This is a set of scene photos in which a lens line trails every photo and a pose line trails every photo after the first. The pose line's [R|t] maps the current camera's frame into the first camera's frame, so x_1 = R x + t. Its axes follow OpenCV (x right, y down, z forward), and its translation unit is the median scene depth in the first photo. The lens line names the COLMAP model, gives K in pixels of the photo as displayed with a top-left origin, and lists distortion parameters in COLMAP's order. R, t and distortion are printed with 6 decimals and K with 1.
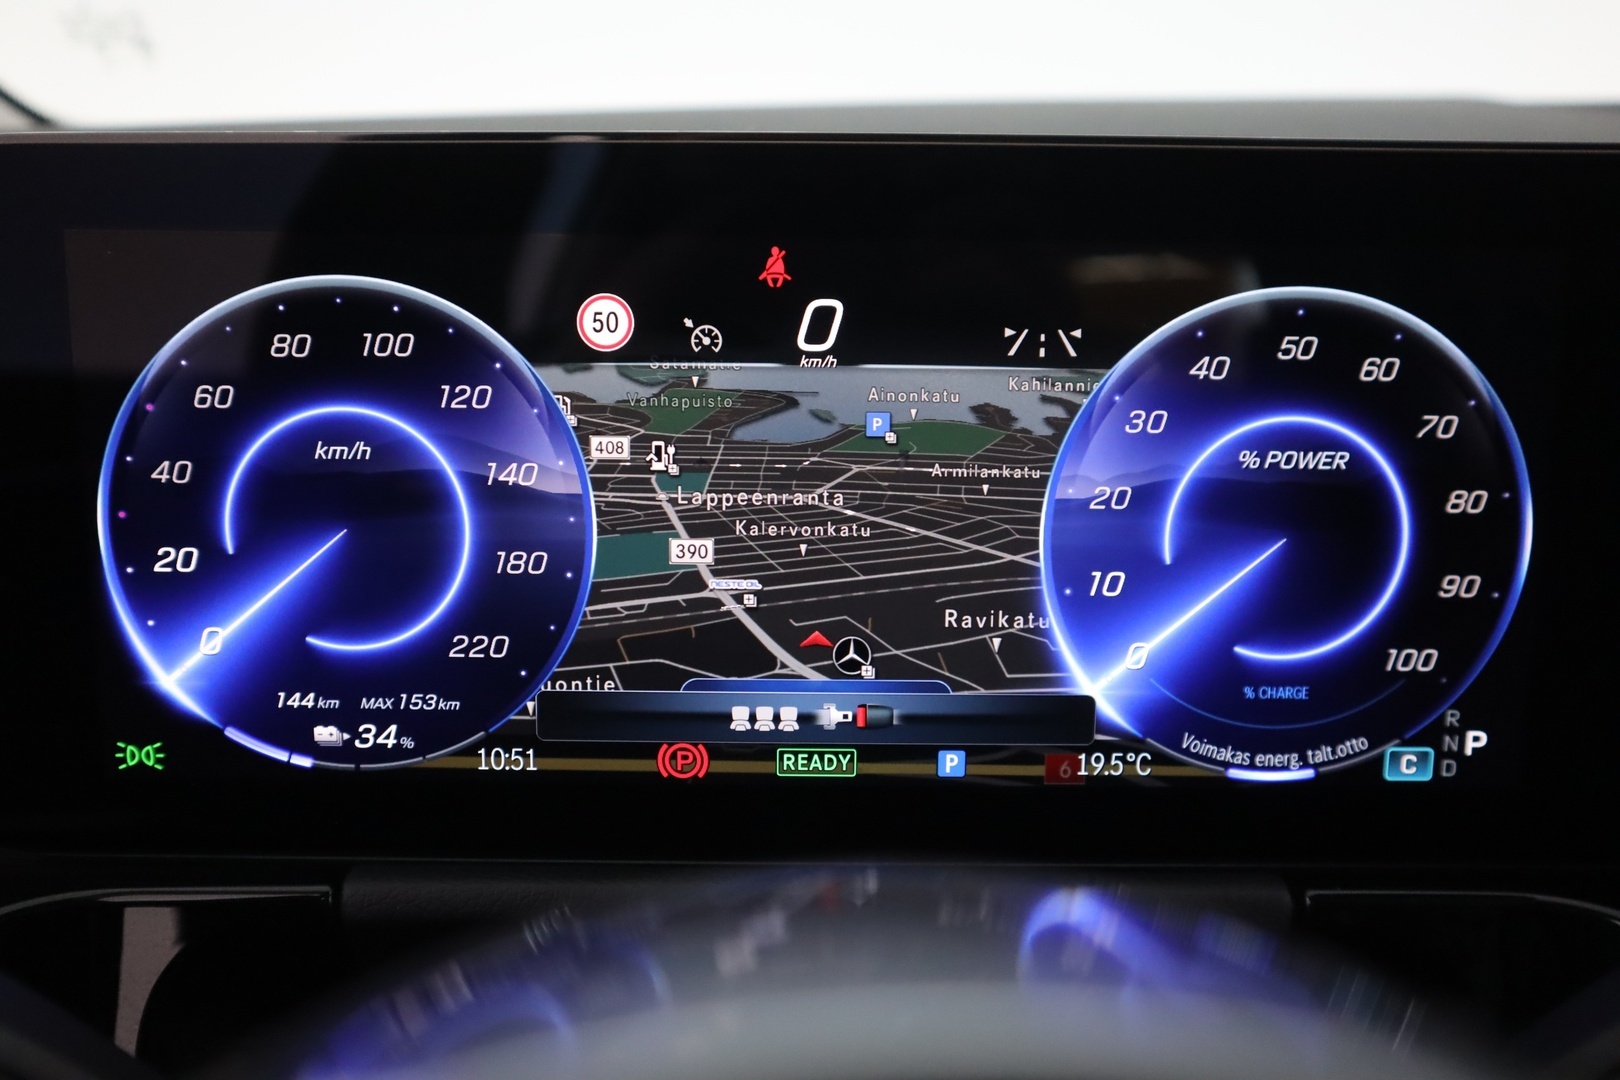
lens RADIAL K [[855.8, 0, 810.0], [0, 855.8, 540.0], [0, 0, 1]] dist [0.012767, -0.000047]
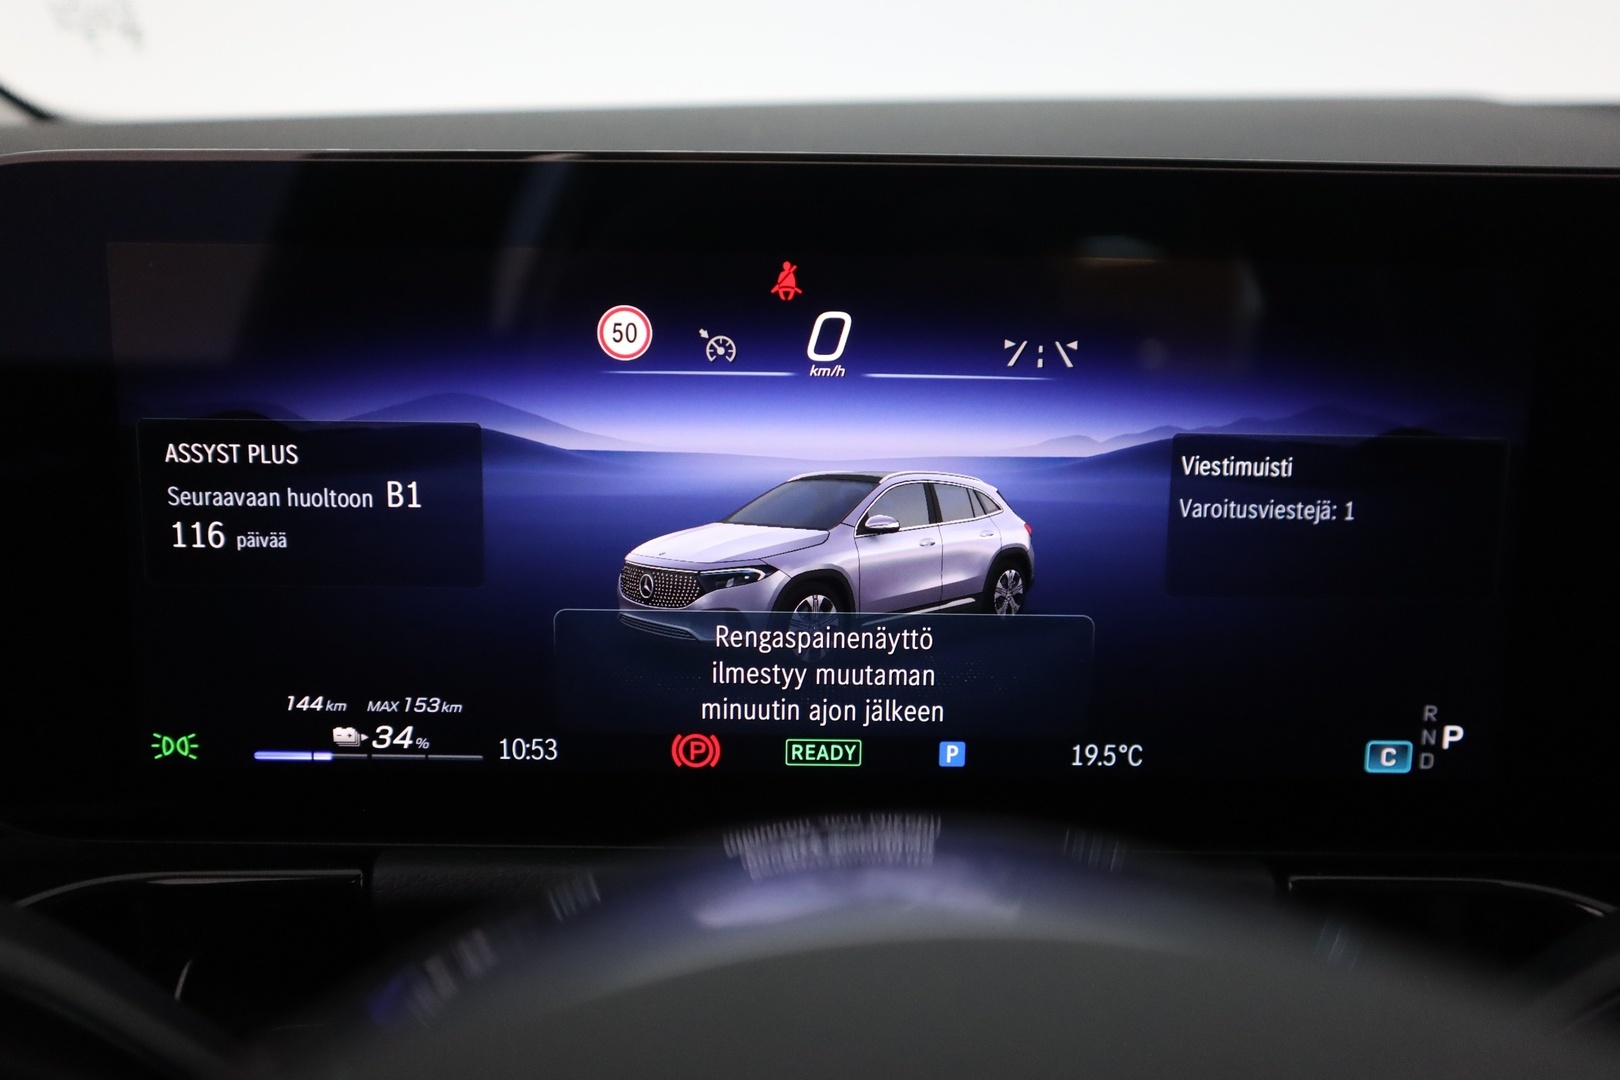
lens RADIAL K [[952.3, 0, 810.0], [0, 952.3, 540.0], [0, 0, 1]] dist [0.000063, 0.000151]
pose [[0.999882, 0.004910, -0.014562, 0.006637], [-0.005120, 0.999882, -0.014474, 0.016086], [0.014490, 0.014547, 0.999789, -0.165590]]
